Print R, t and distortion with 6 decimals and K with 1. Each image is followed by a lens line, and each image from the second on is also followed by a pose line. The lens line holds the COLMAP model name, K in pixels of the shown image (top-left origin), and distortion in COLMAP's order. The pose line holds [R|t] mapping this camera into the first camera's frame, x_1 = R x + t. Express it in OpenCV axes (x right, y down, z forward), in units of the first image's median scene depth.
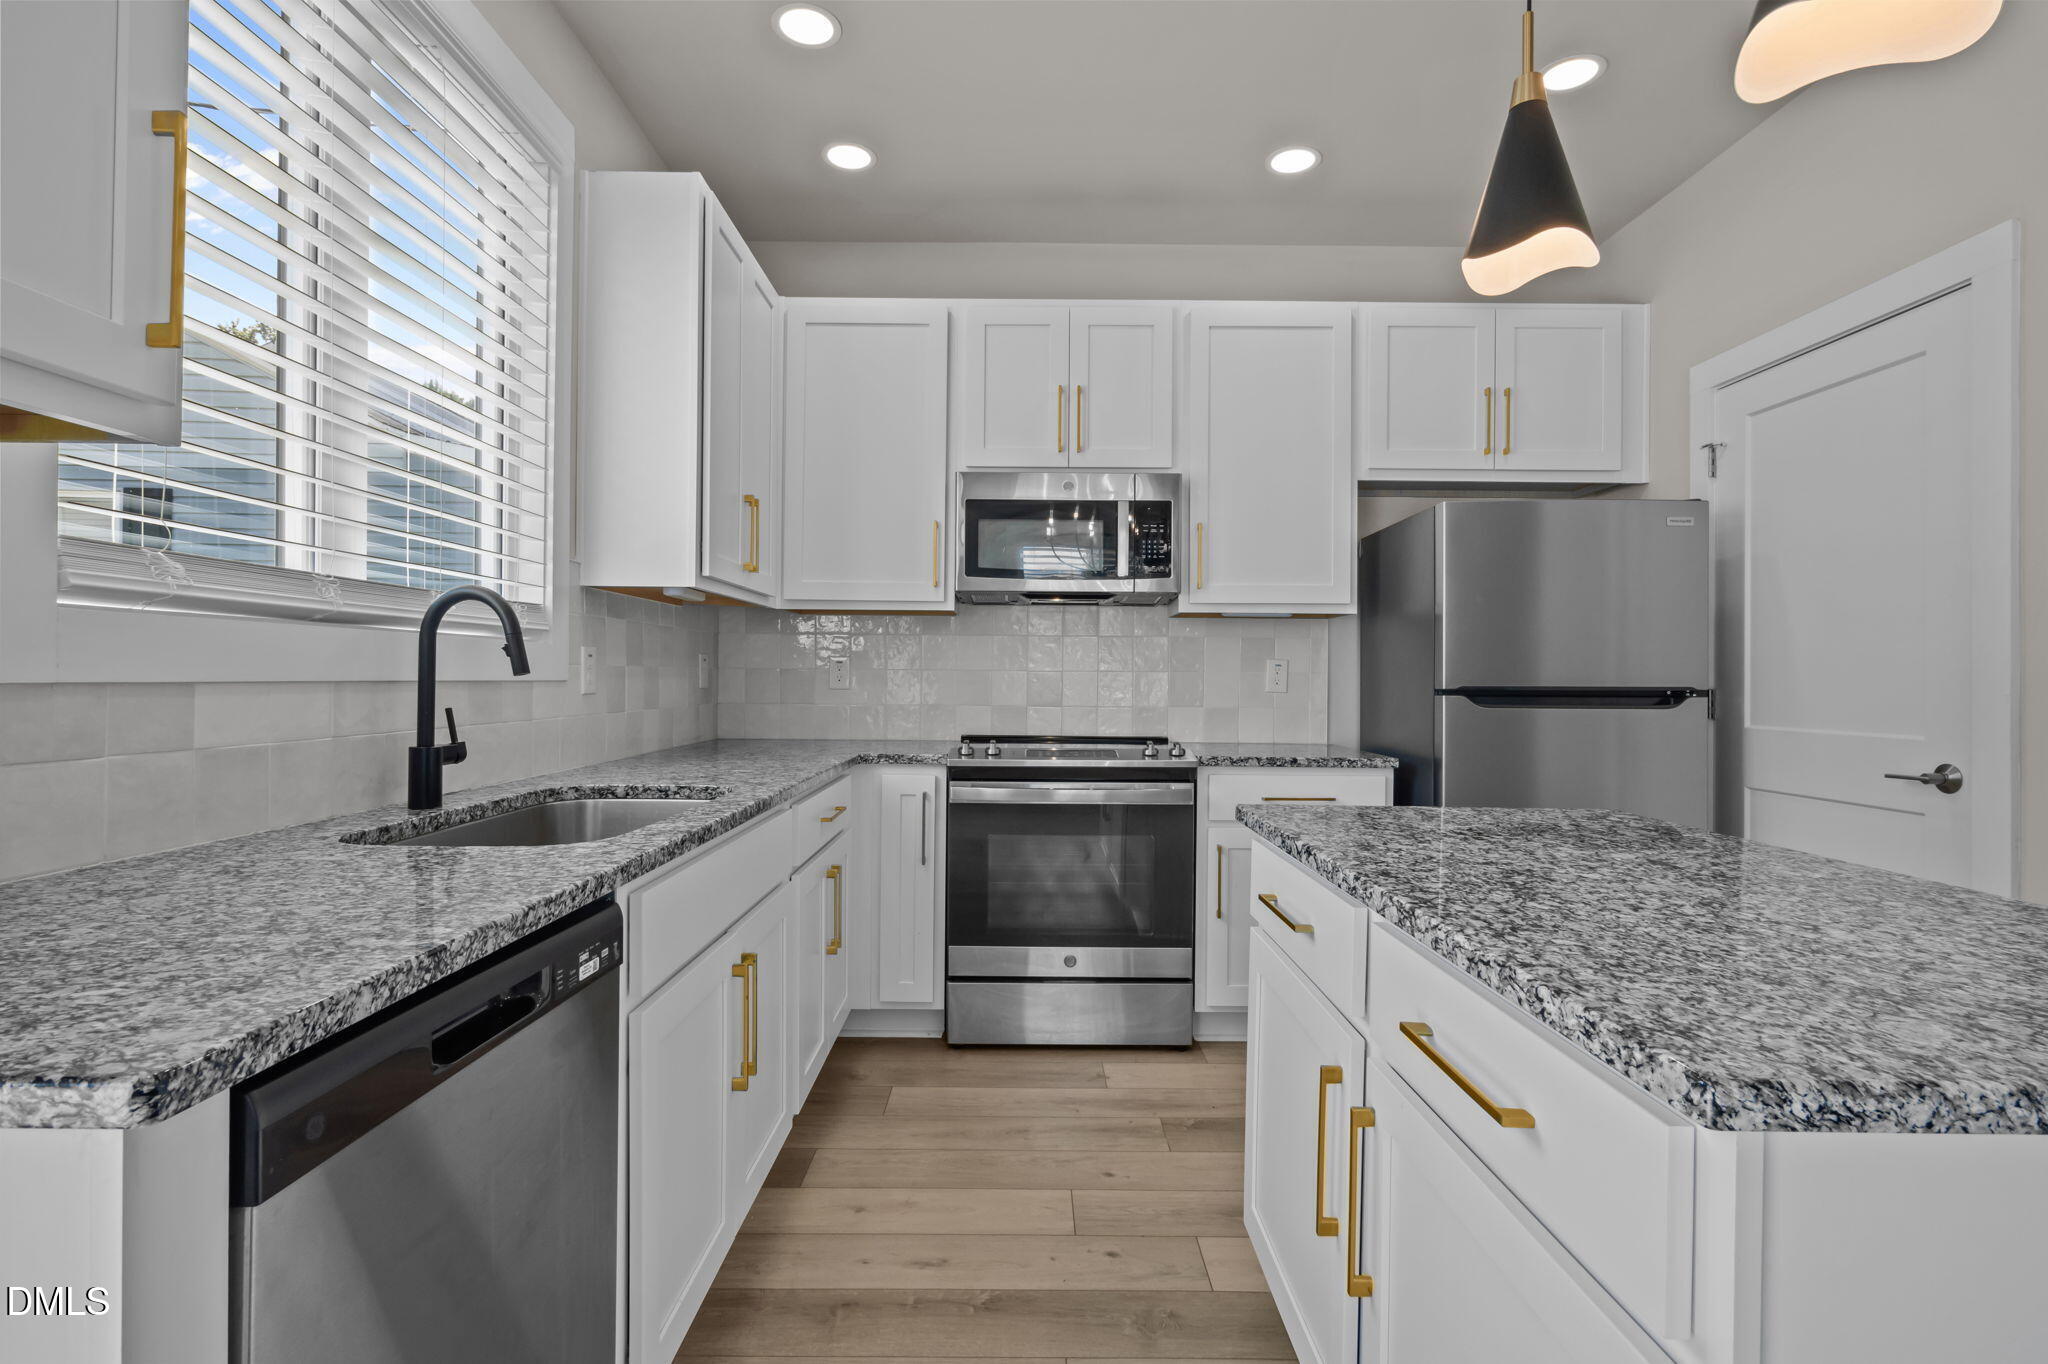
lens RADIAL K [[961.1, 0, 1025.0], [0, 961.1, 671.7], [0, 0, 1]] dist [0.003166, 0.000432]
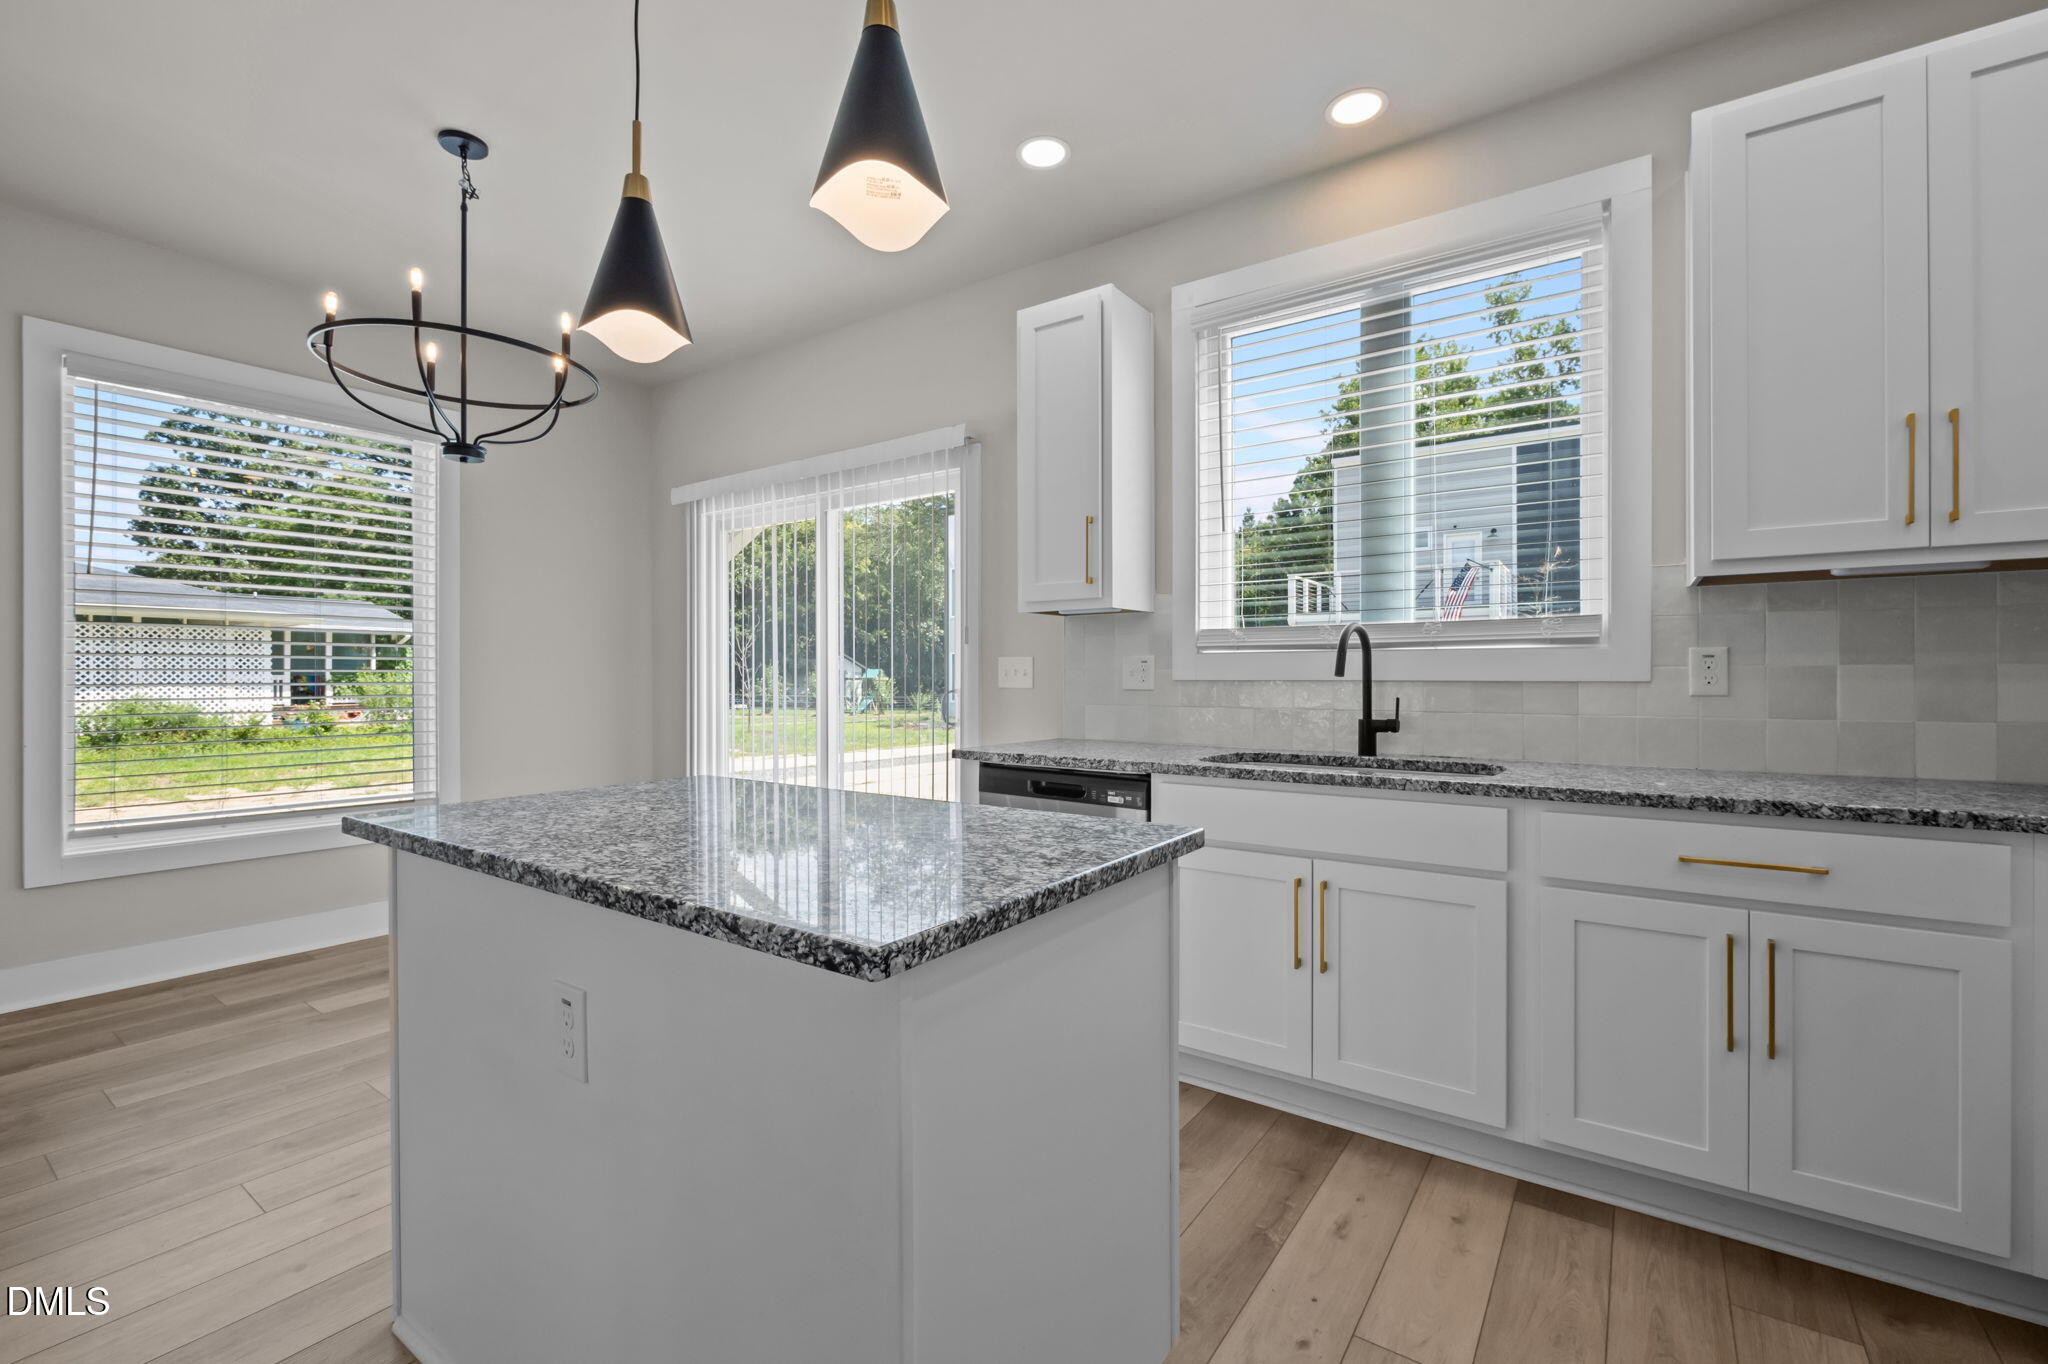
lens RADIAL K [[872.9, 0, 1024.0], [0, 872.9, 682.0], [0, 0, 1]] dist [-0.034555, 0.000021]
pose [[-0.582863, -0.002334, -0.812567, 0.553234], [0.001230, 0.999992, -0.003755, 0.010071], [0.812570, -0.003188, -0.582856, 0.803027]]
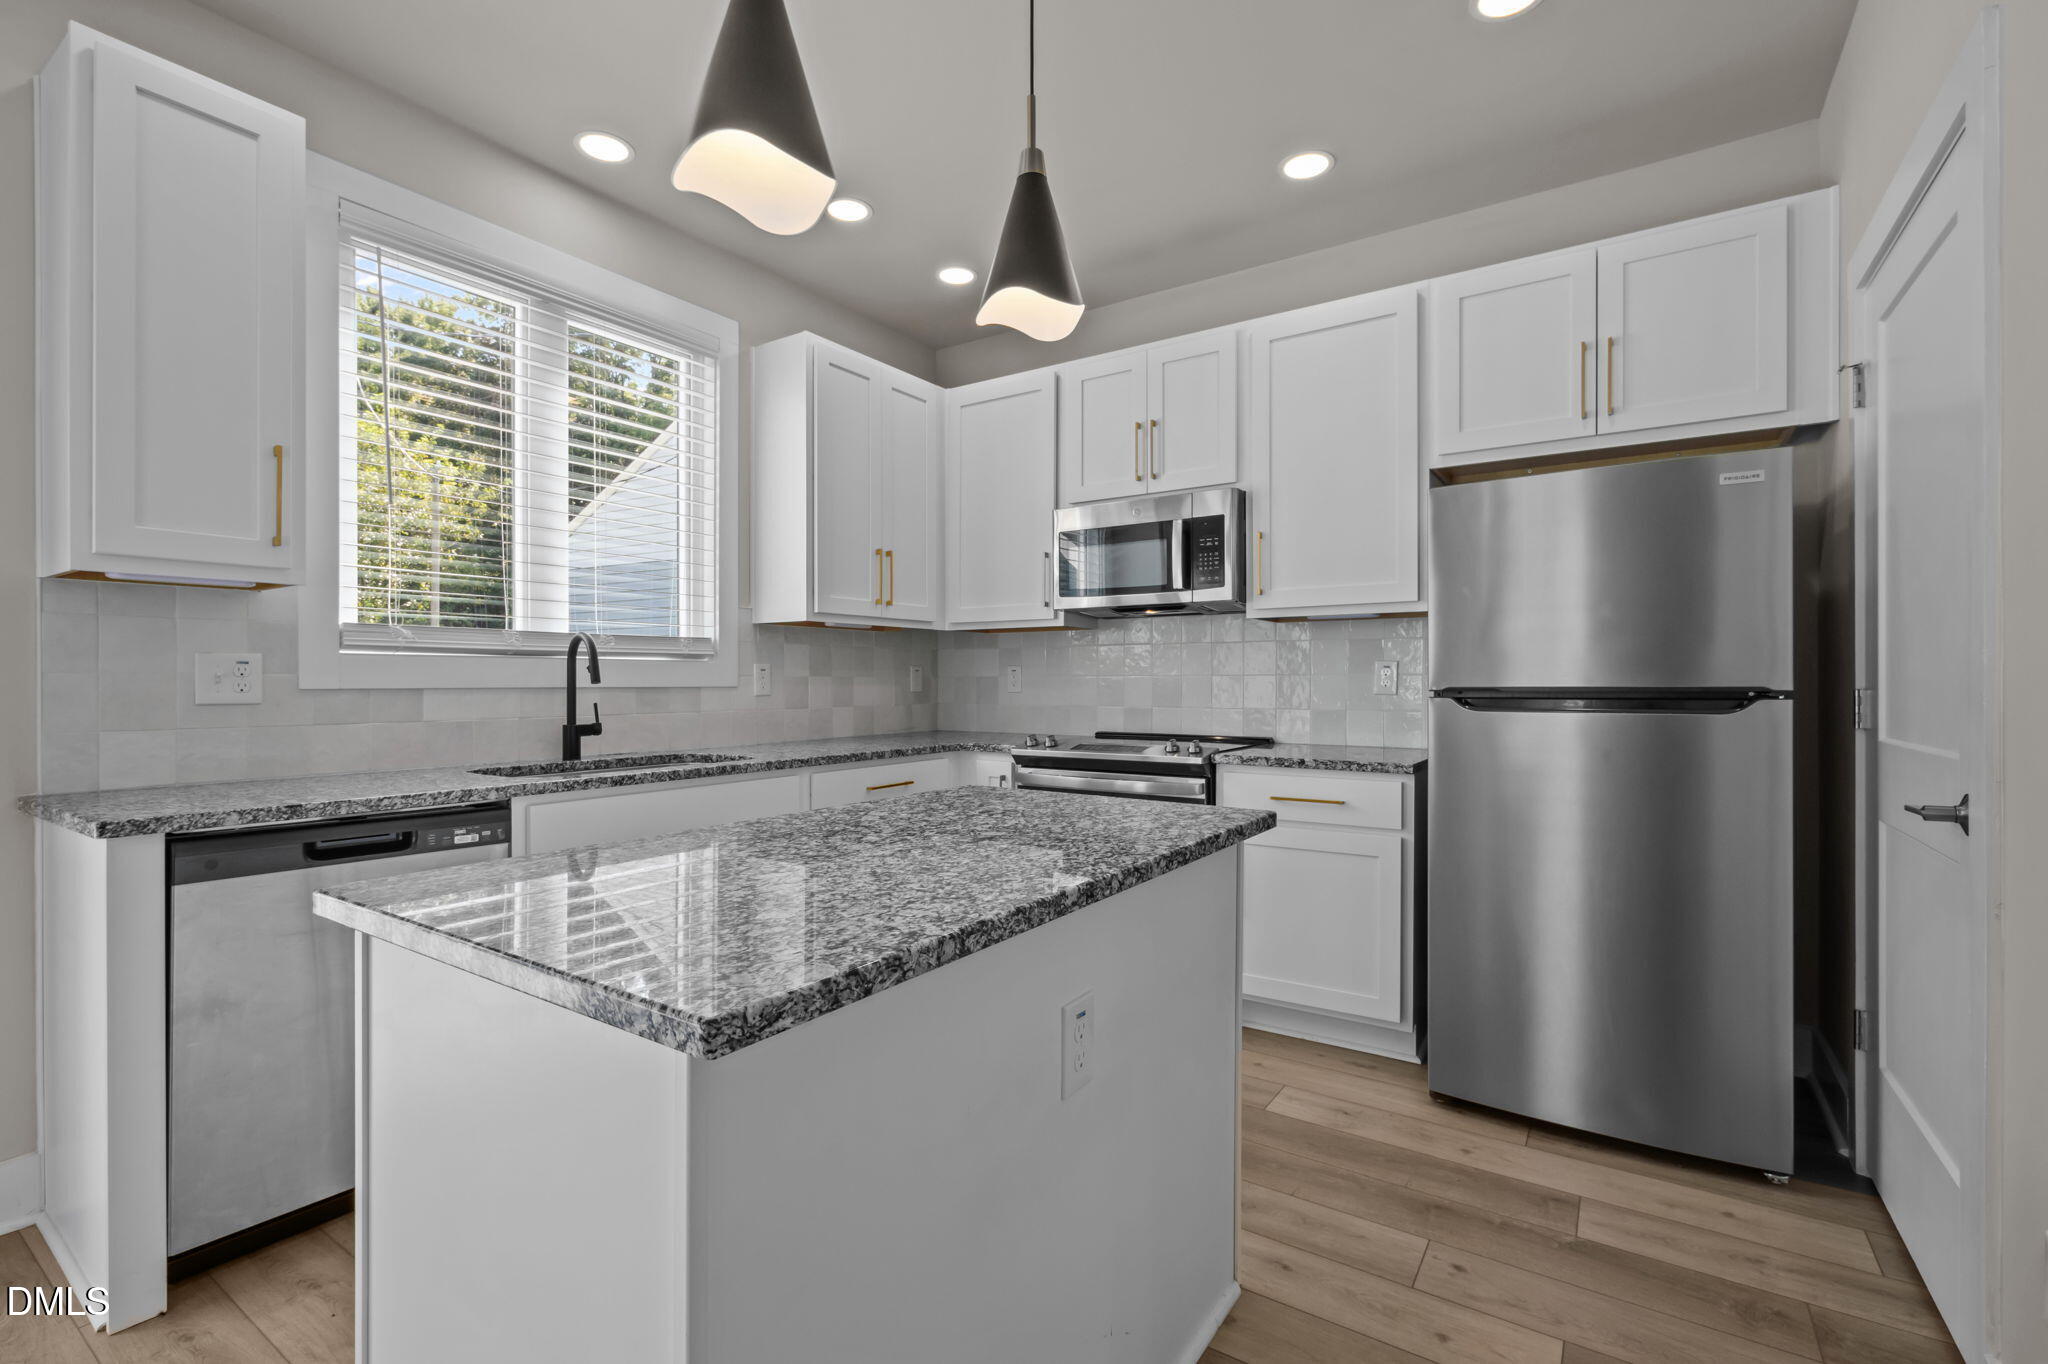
lens RADIAL K [[899.2, 0, 1024.0], [0, 899.2, 682.0], [0, 0, 1]] dist [-0.000016, 0.000037]
pose [[0.834392, -0.009183, -0.551095, 0.557962], [0.011536, 0.999933, 0.000803, 0.004456], [0.551051, -0.007027, 0.834442, 0.051047]]
